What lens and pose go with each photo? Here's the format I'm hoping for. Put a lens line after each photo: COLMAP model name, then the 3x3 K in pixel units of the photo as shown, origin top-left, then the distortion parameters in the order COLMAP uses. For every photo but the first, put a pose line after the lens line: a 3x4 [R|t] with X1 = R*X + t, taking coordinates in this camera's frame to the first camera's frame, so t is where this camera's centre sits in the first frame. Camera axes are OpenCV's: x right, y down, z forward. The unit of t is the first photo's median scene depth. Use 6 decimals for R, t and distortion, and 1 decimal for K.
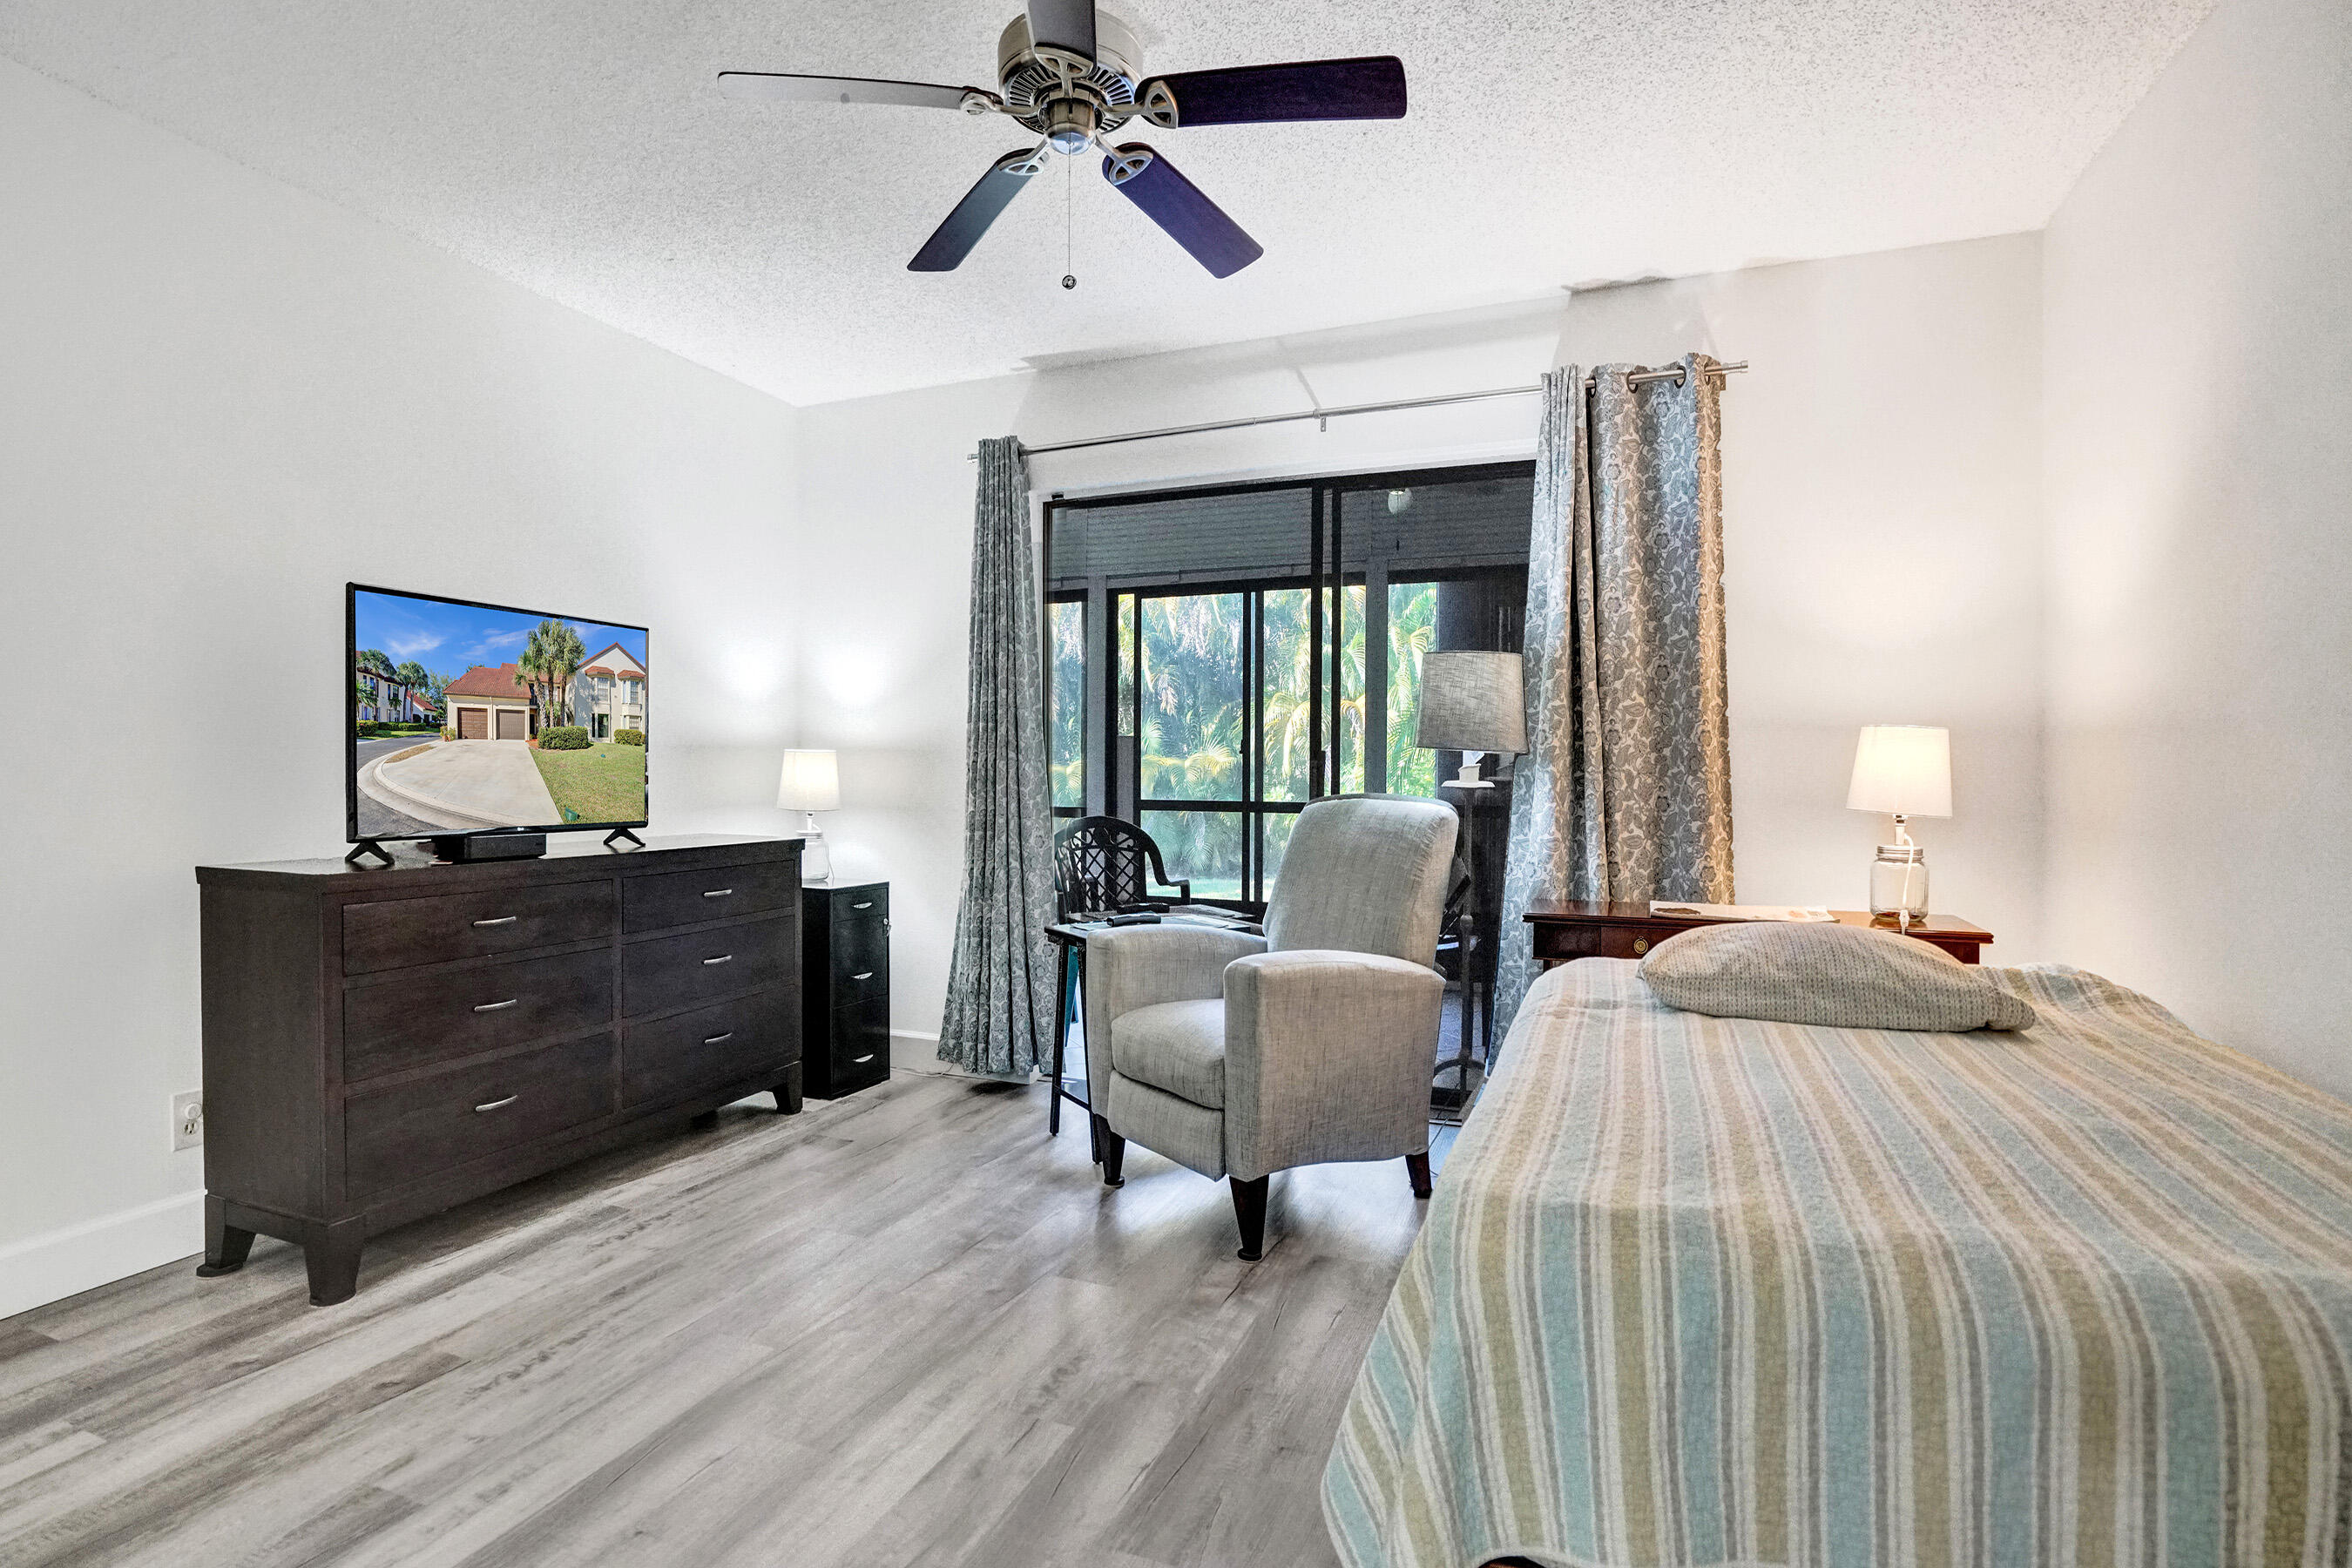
lens RADIAL K [[1149.9, 0, 1182.6], [0, 1149.9, 797.6], [0, 0, 1]] dist [-0.046438, 0.000130]
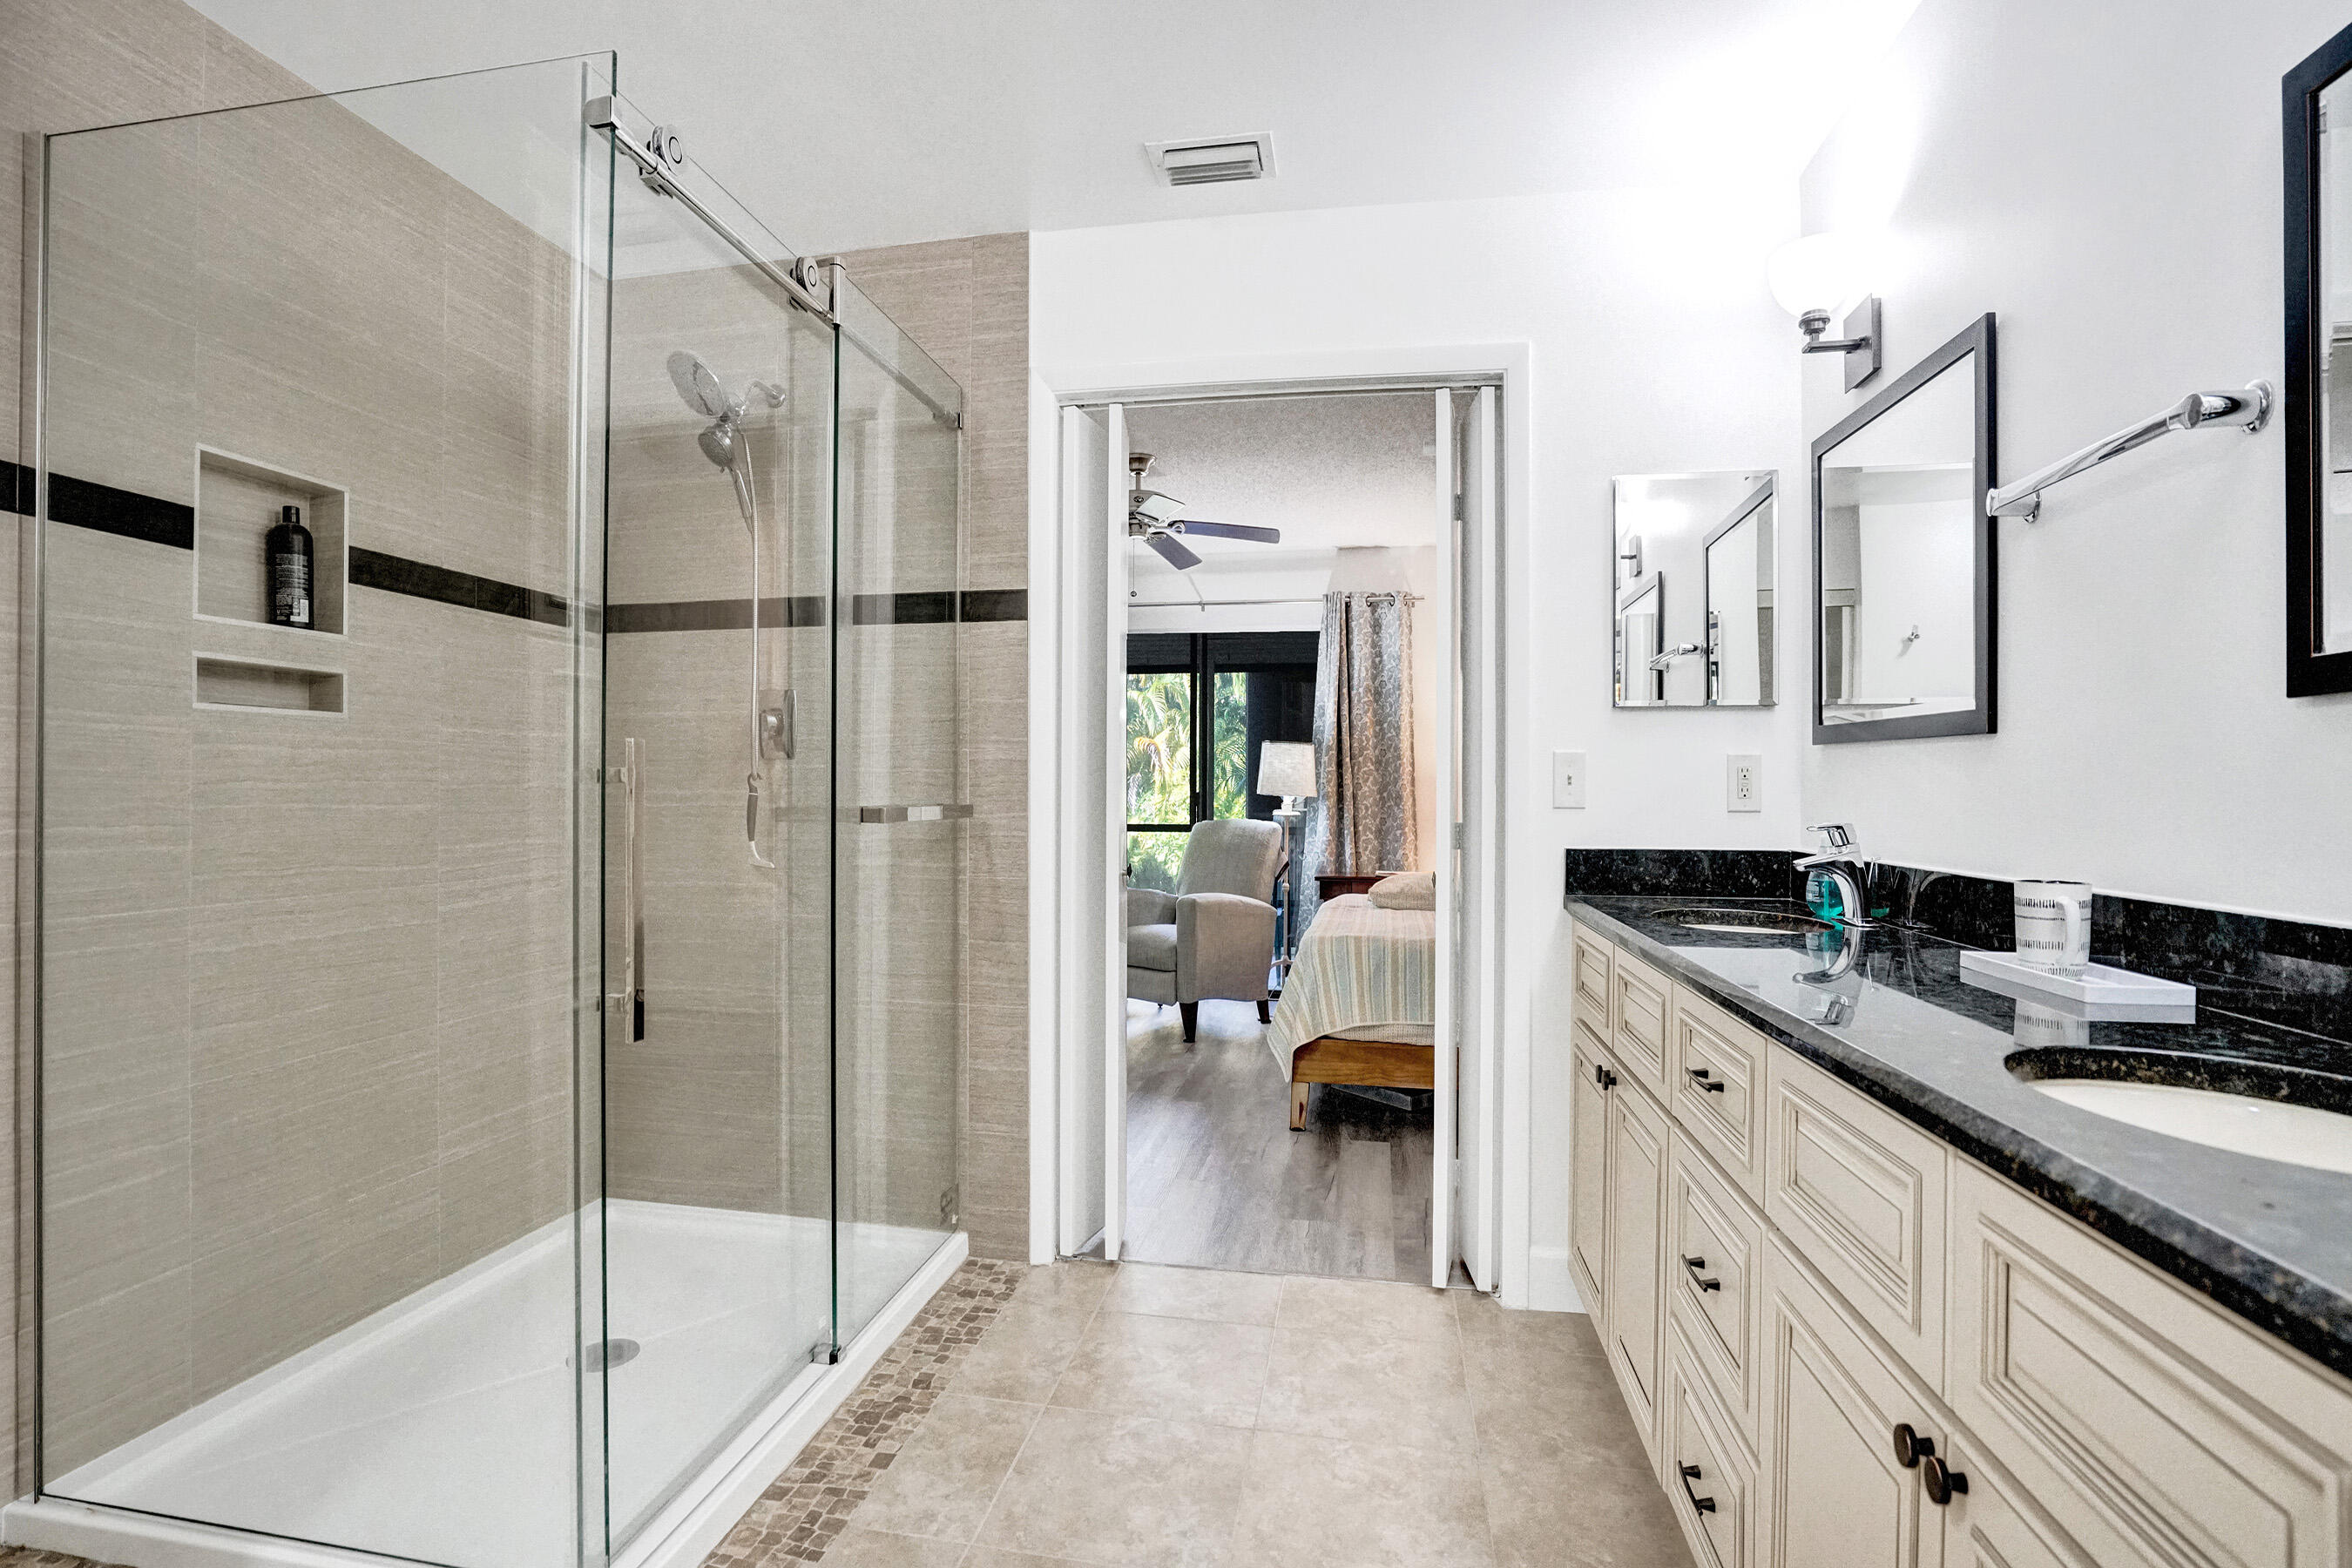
lens RADIAL K [[1149.9, 0, 1182.6], [0, 1149.9, 797.6], [0, 0, 1]] dist [-0.046438, 0.000130]
pose [[0.979558, 0.006013, 0.201073, -0.301111], [-0.002448, 0.999835, -0.017973, 0.000857], [-0.201148, 0.017113, 0.979411, -0.834151]]
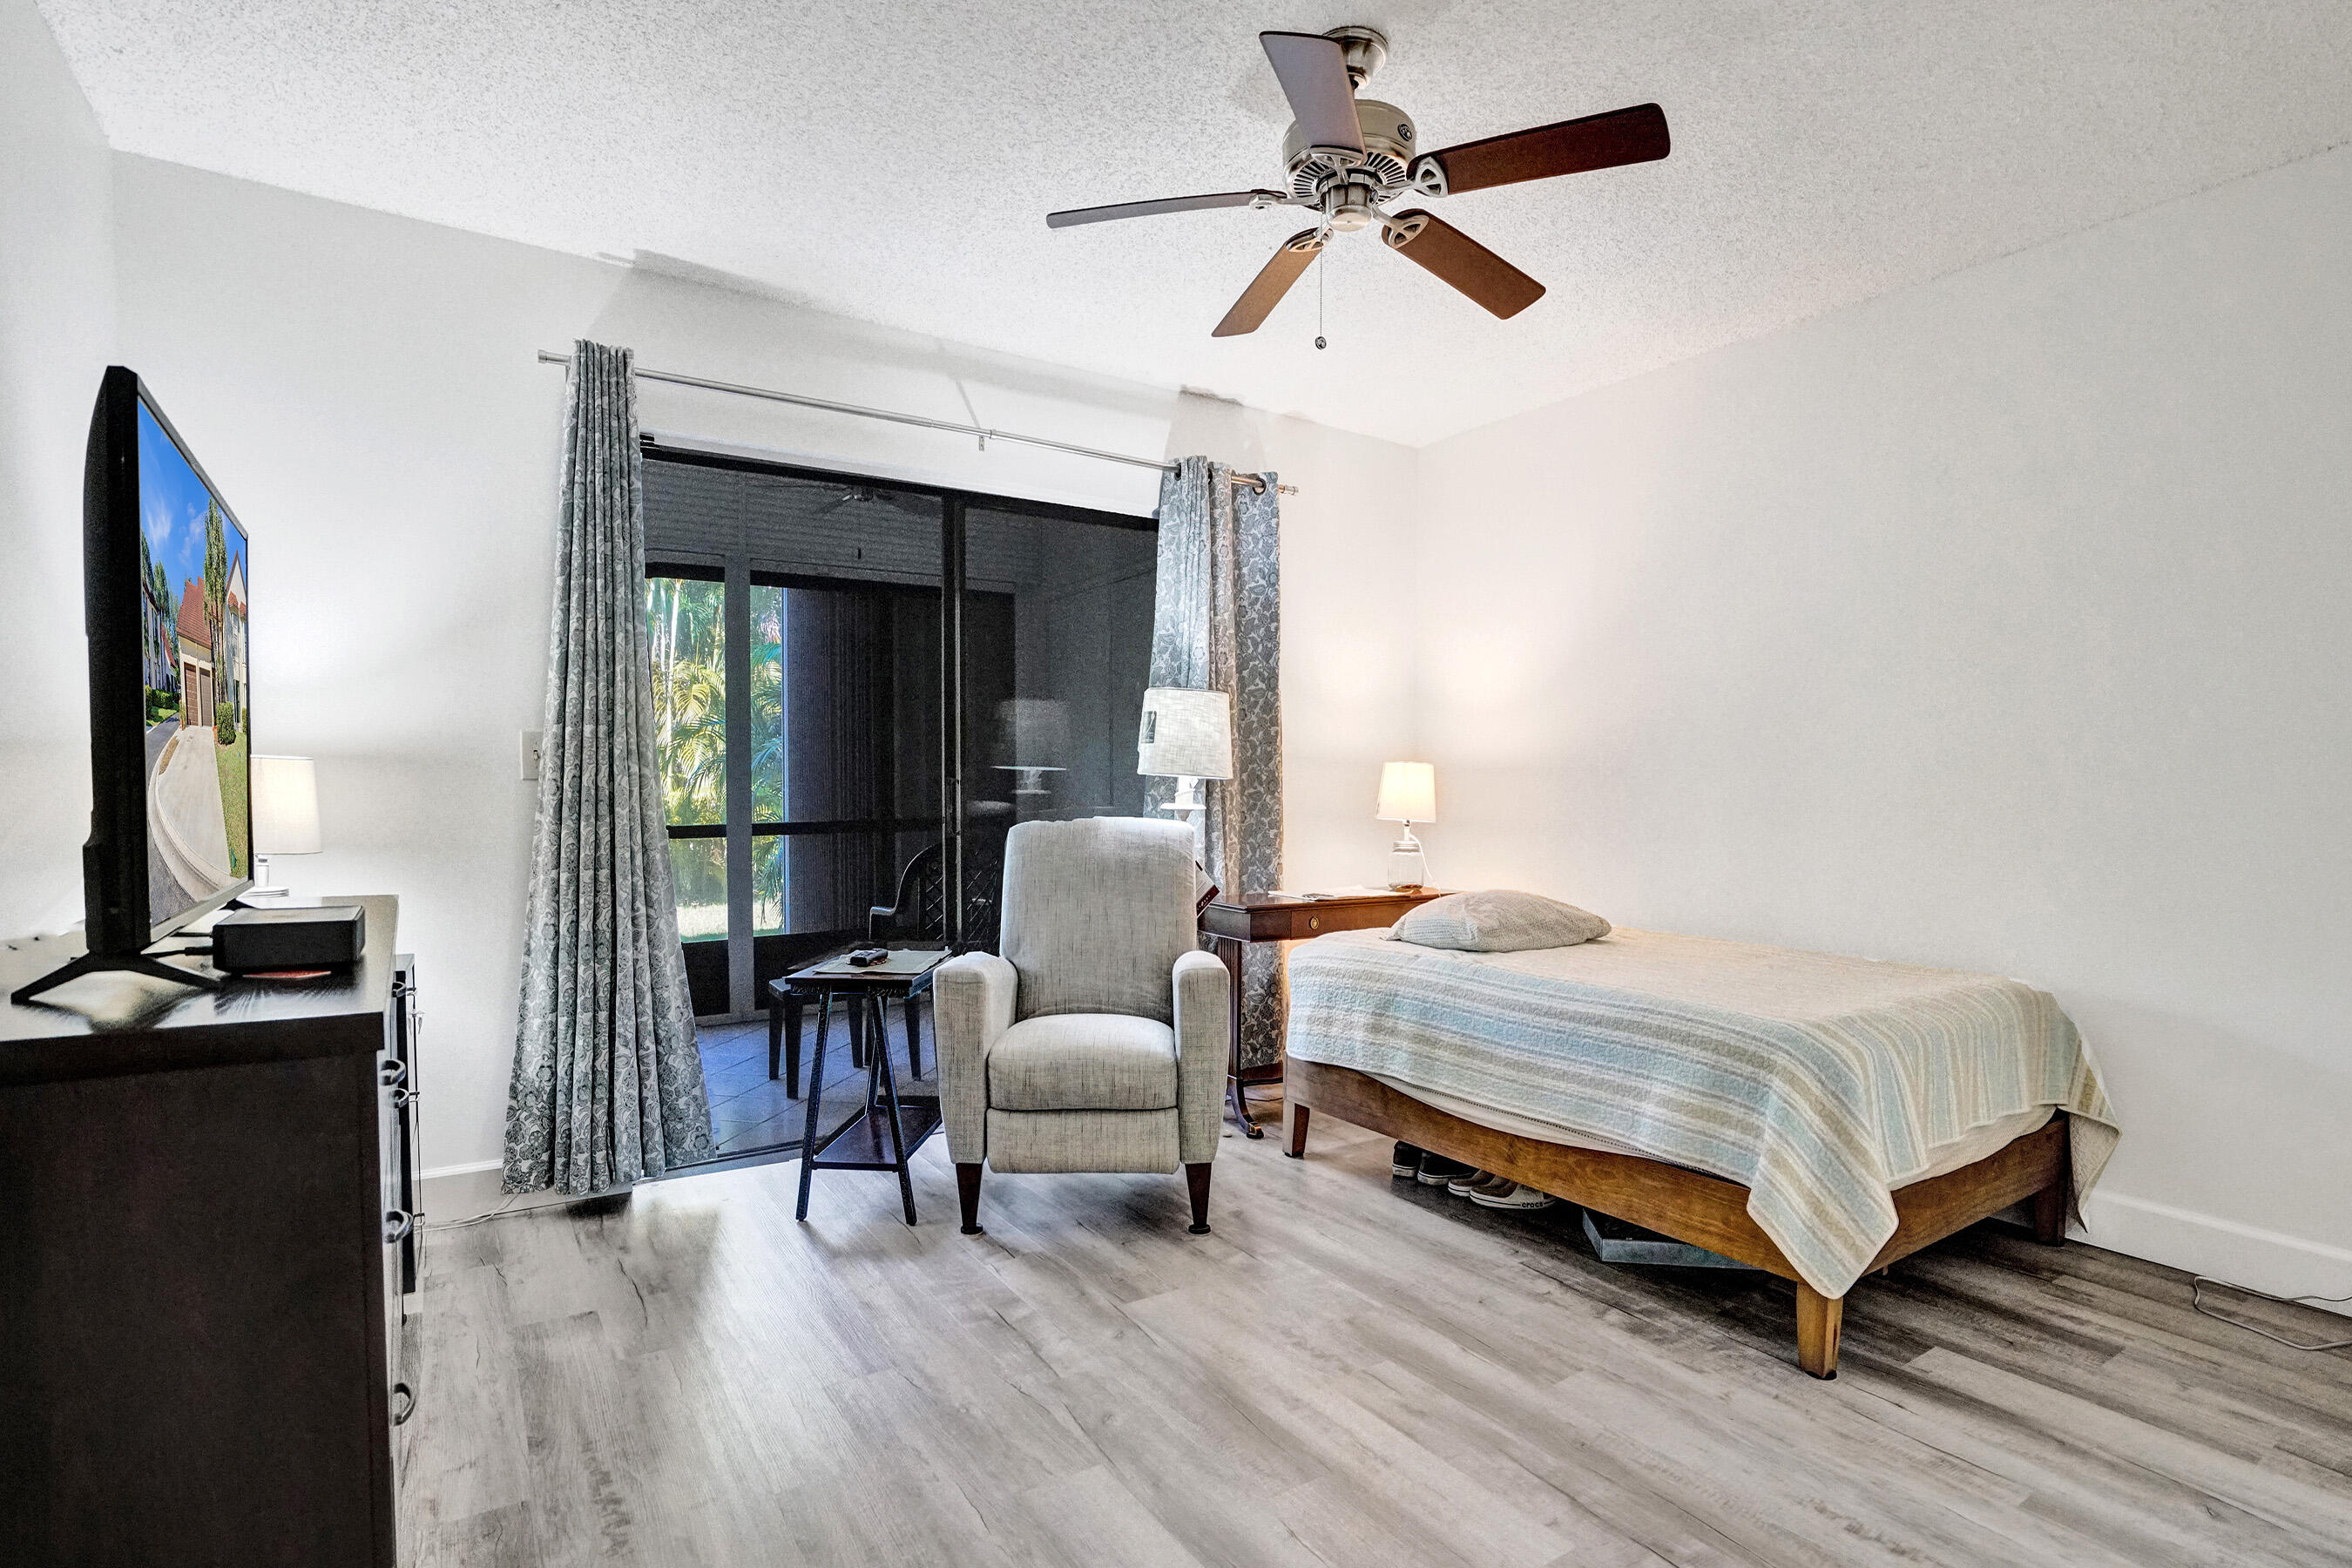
lens RADIAL K [[1151.8, 0, 1247.3], [0, 1151.8, 845.1], [0, 0, 1]] dist [-0.041205, 0.000162]
pose [[0.547315, -0.036795, 0.836117, -0.672976], [0.012878, 0.999285, 0.035546, -0.008963], [-0.836828, -0.008687, 0.547398, 0.288744]]
